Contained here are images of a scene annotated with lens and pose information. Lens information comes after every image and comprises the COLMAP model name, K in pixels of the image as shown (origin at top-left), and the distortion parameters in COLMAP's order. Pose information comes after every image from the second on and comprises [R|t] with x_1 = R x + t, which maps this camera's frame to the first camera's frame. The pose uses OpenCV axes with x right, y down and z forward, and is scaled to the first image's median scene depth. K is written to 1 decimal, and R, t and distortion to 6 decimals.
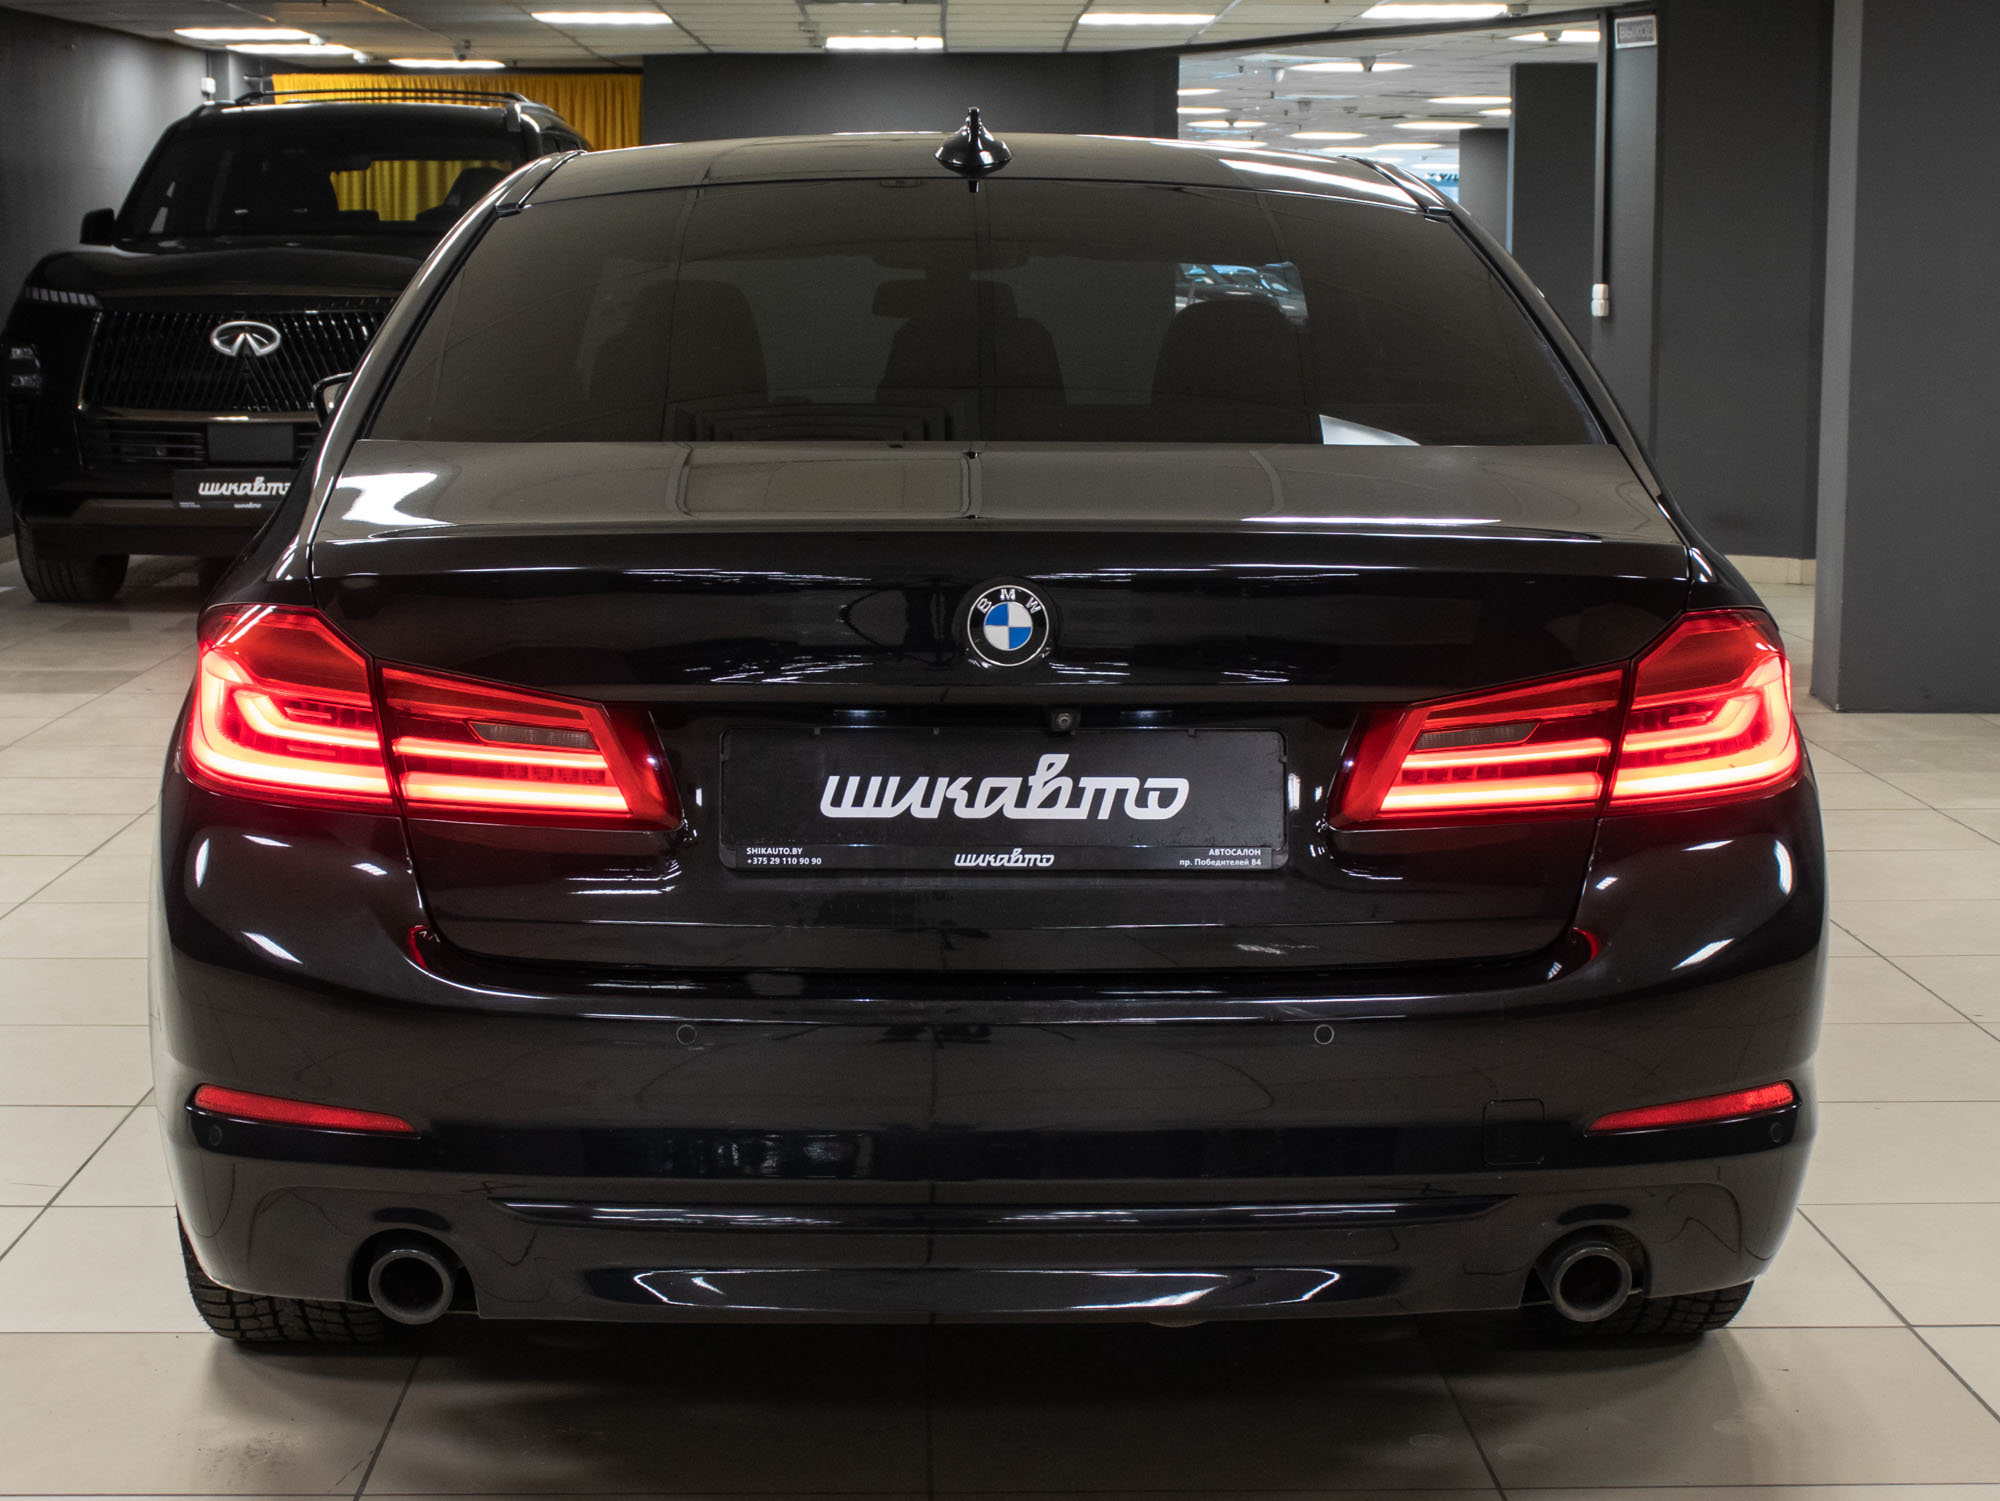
lens RADIAL K [[3733.9, 0, 984.2], [0, 3733.9, 751.8], [0, 0, 1]] dist [-0.023443, 0.000000]
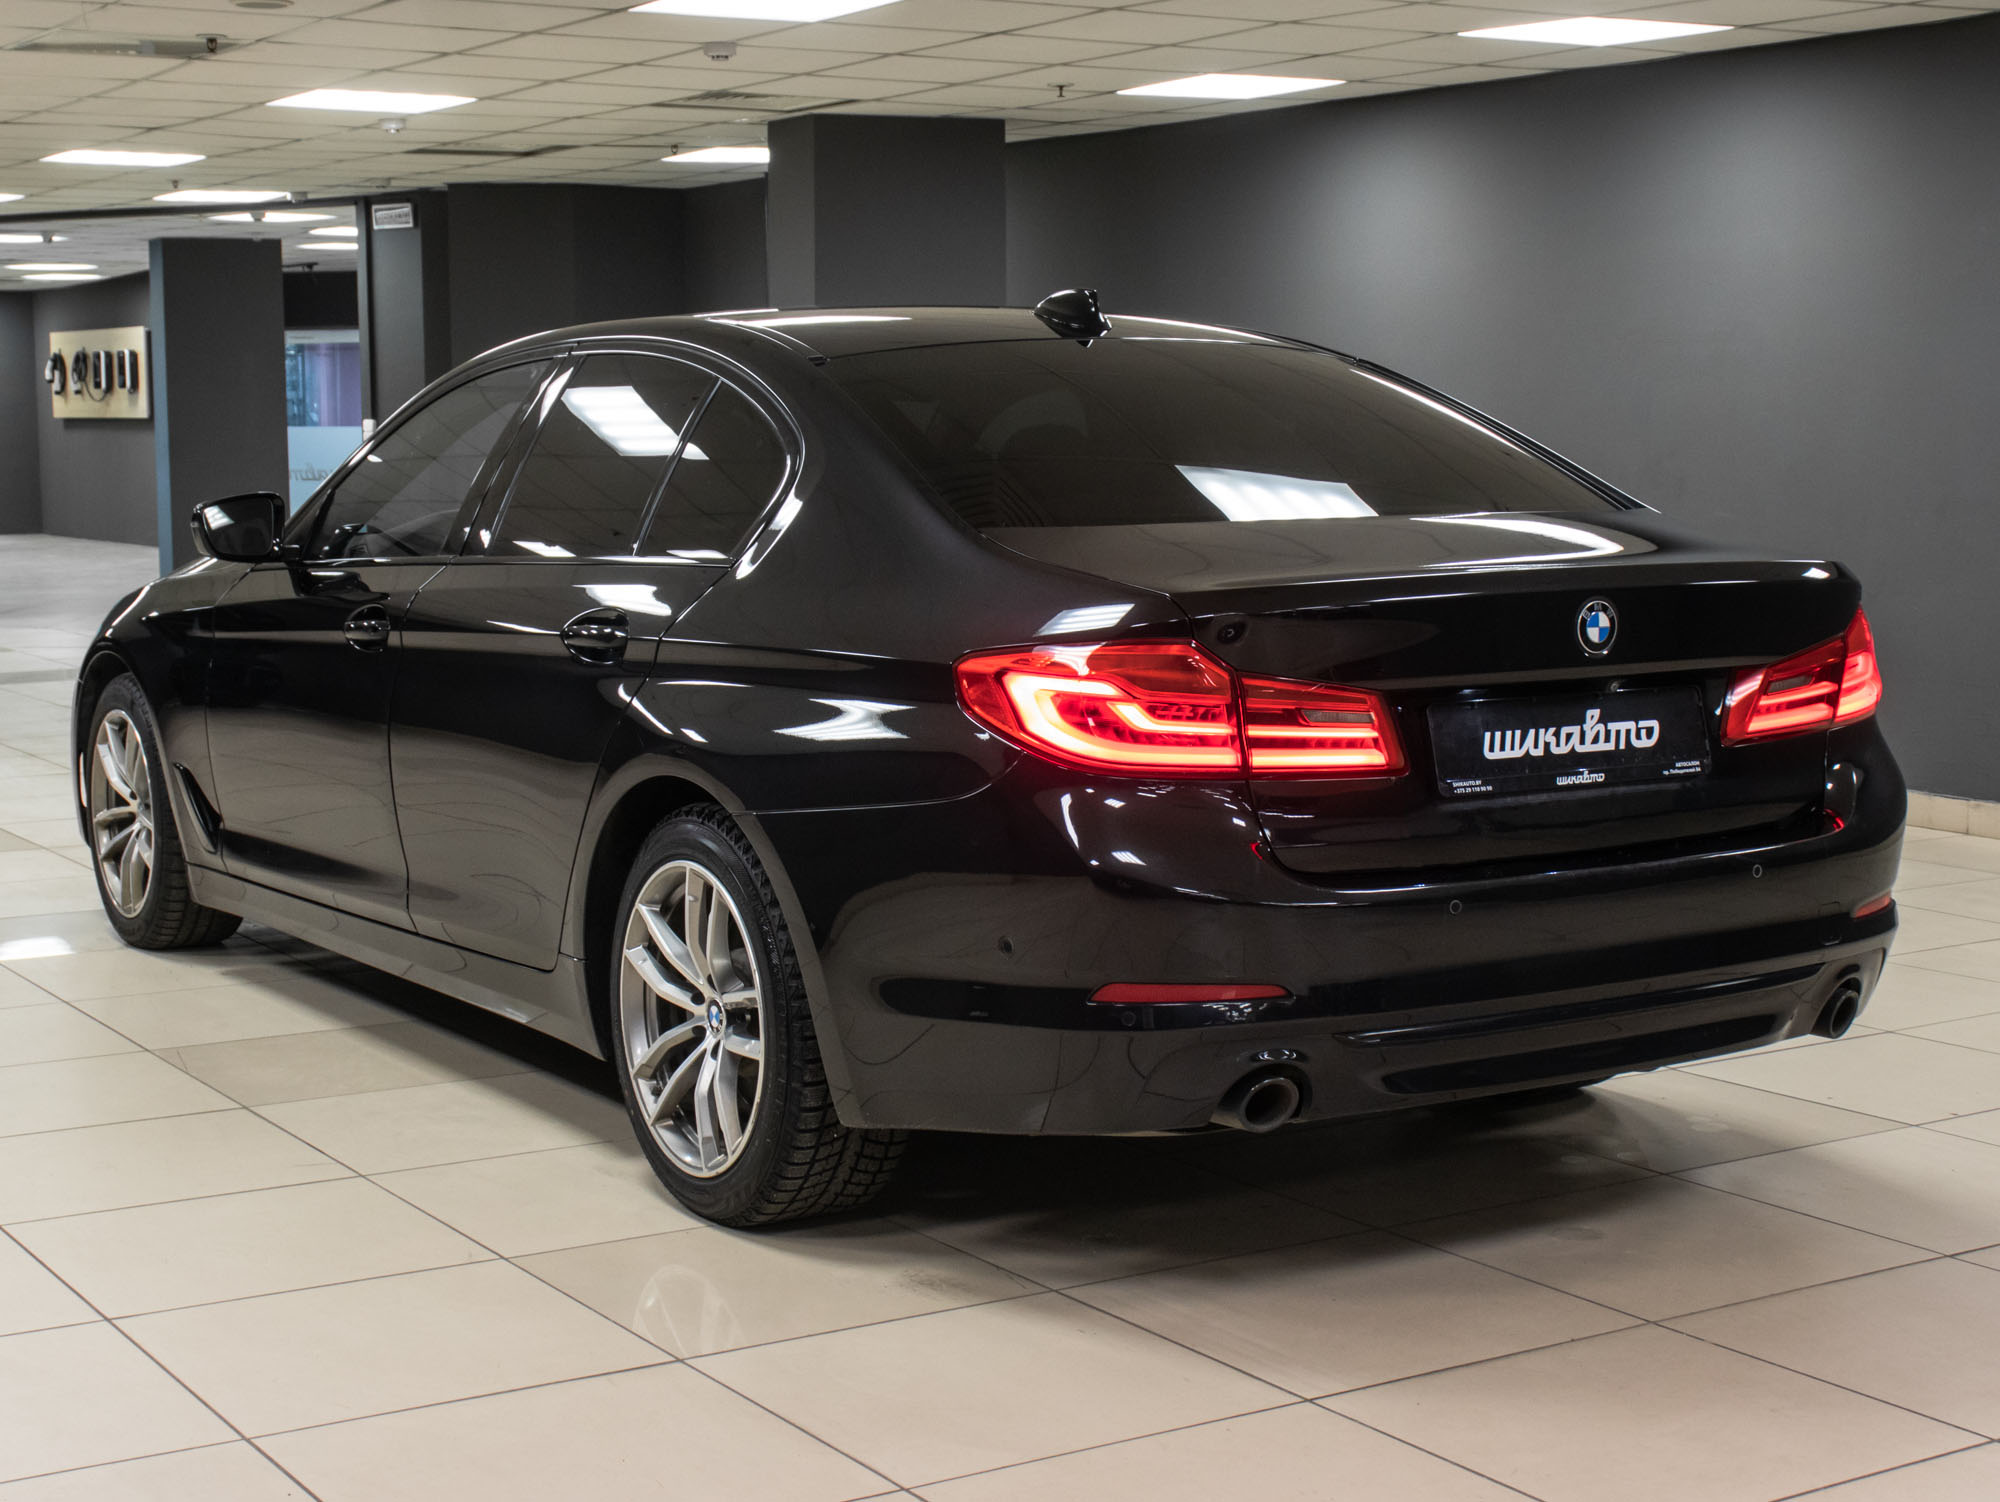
lens RADIAL K [[3182.1, 0, 1010.4], [0, 3182.1, 739.4], [0, 0, 1]] dist [0.007458, 0.000000]
pose [[0.856068, -0.065024, 0.512757, -0.863686], [0.077984, 0.996947, -0.003771, -0.000902], [-0.510947, 0.043215, 0.858525, -0.016422]]
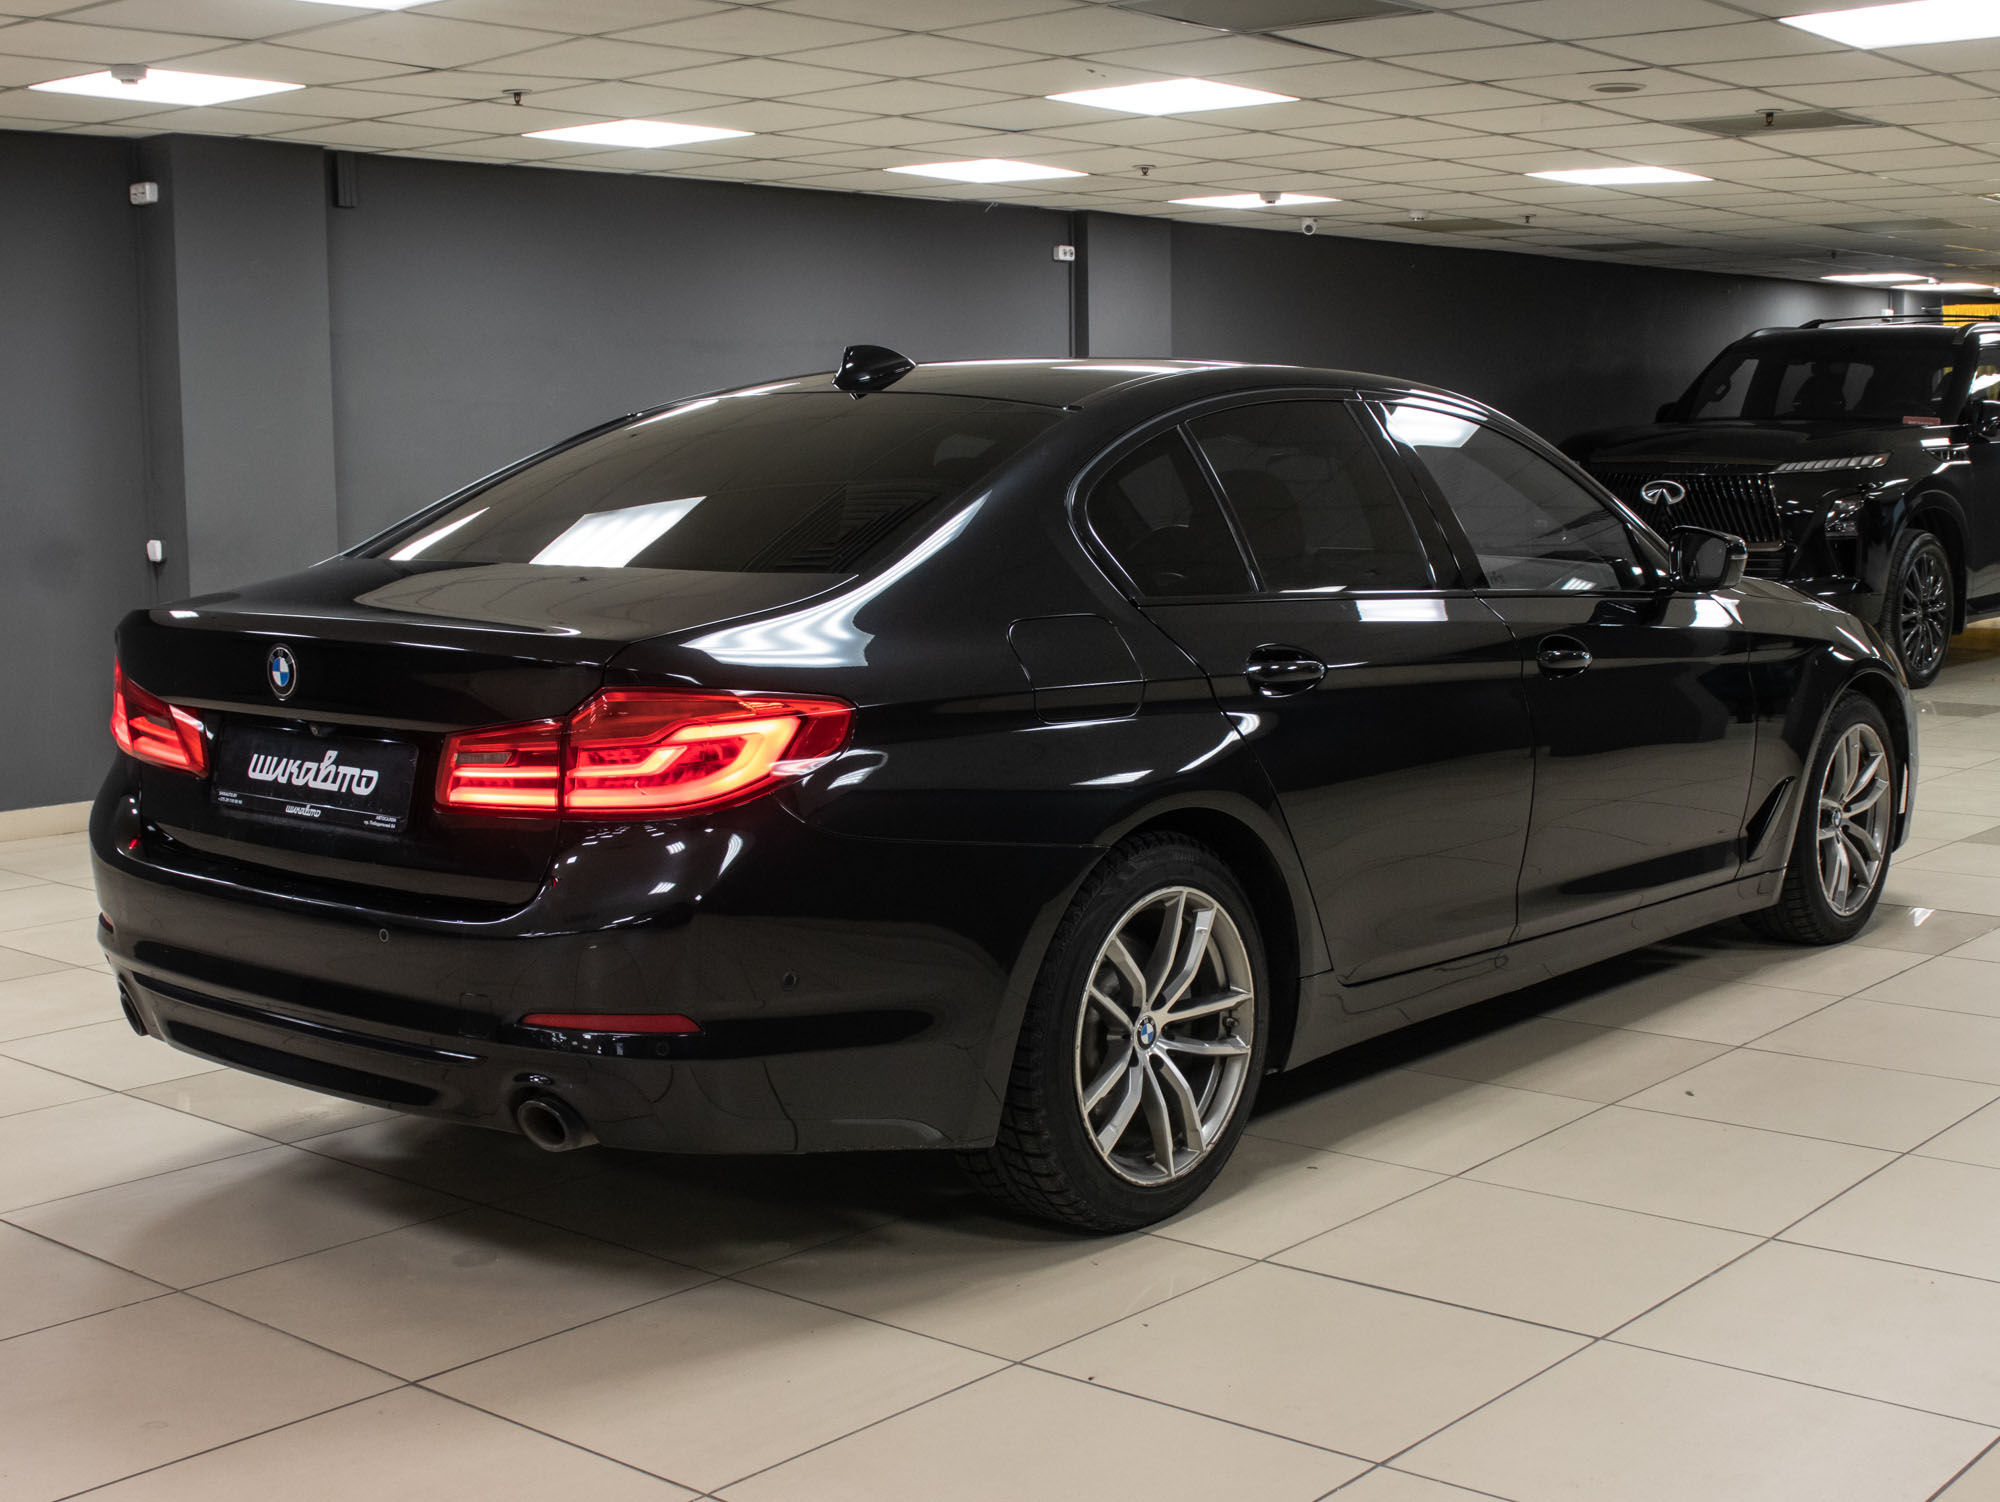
lens RADIAL K [[2566.0, 0, 995.5], [0, 2566.0, 742.2], [0, 0, 1]] dist [-0.102642, 0.000000]
pose [[0.738392, 0.068073, -0.670927, 0.990236], [-0.075375, 0.996989, 0.018201, -0.045766], [0.670146, 0.037132, 0.741300, 0.351957]]
